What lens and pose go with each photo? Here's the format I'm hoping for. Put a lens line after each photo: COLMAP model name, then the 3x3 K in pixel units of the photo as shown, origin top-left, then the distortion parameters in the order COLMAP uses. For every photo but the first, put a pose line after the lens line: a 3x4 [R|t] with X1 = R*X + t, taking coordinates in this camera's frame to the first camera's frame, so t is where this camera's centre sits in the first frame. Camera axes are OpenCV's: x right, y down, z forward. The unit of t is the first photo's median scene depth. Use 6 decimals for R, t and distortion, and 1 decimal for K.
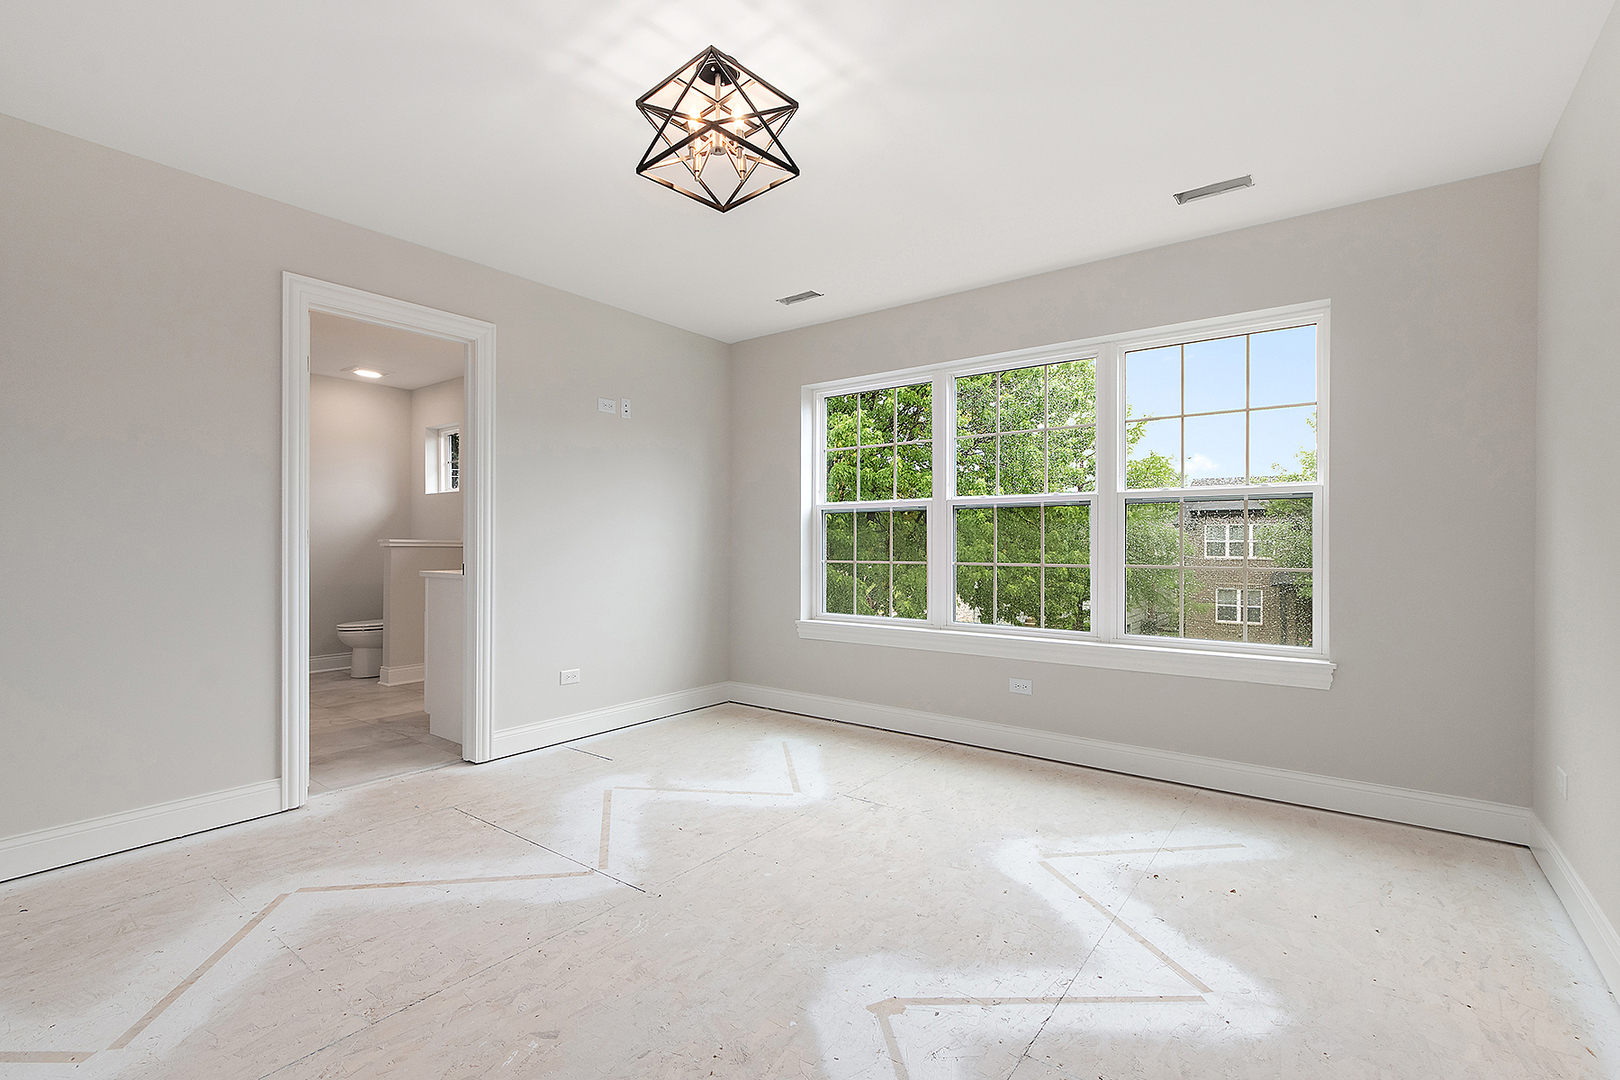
lens RADIAL K [[722.7, 0, 806.0], [0, 722.7, 534.7], [0, 0, 1]] dist [-0.003568, 0.000807]
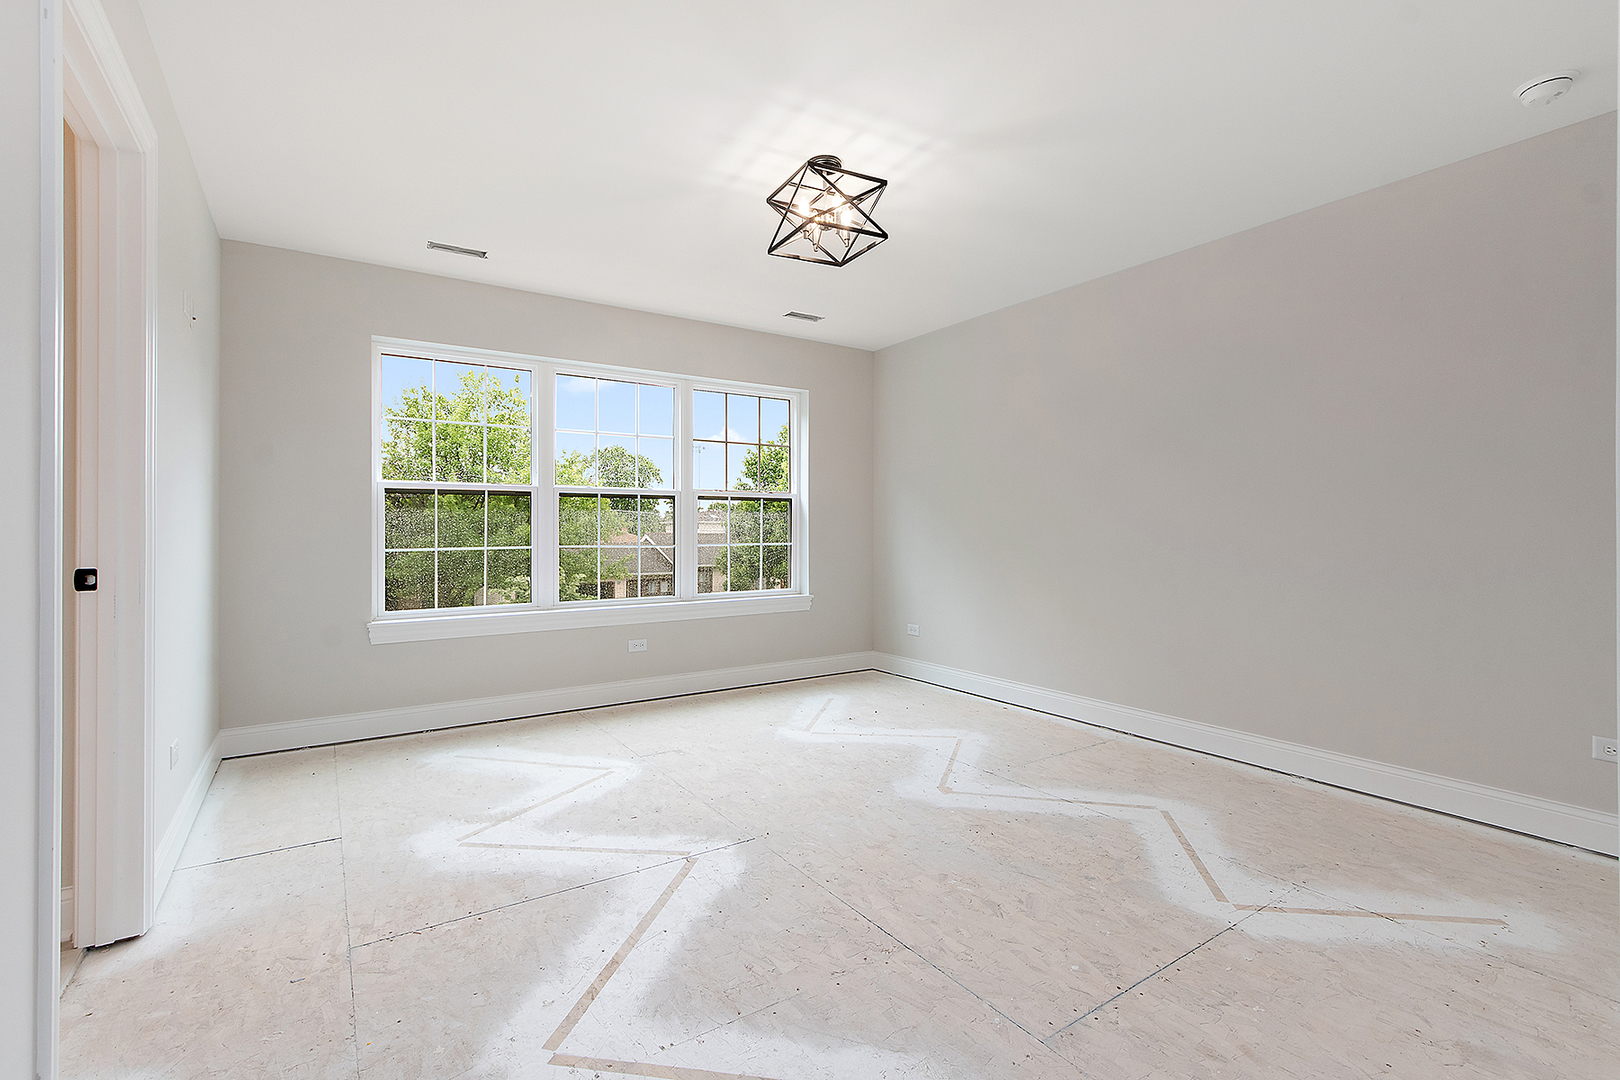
lens RADIAL K [[713.7, 0, 809.9], [0, 713.7, 522.8], [0, 0, 1]] dist [-0.001311, -0.000384]
pose [[0.338750, 0.003997, 0.940868, -0.983581], [-0.004688, 0.999986, -0.002560, 0.009041], [-0.940865, -0.003543, 0.338764, 0.440240]]
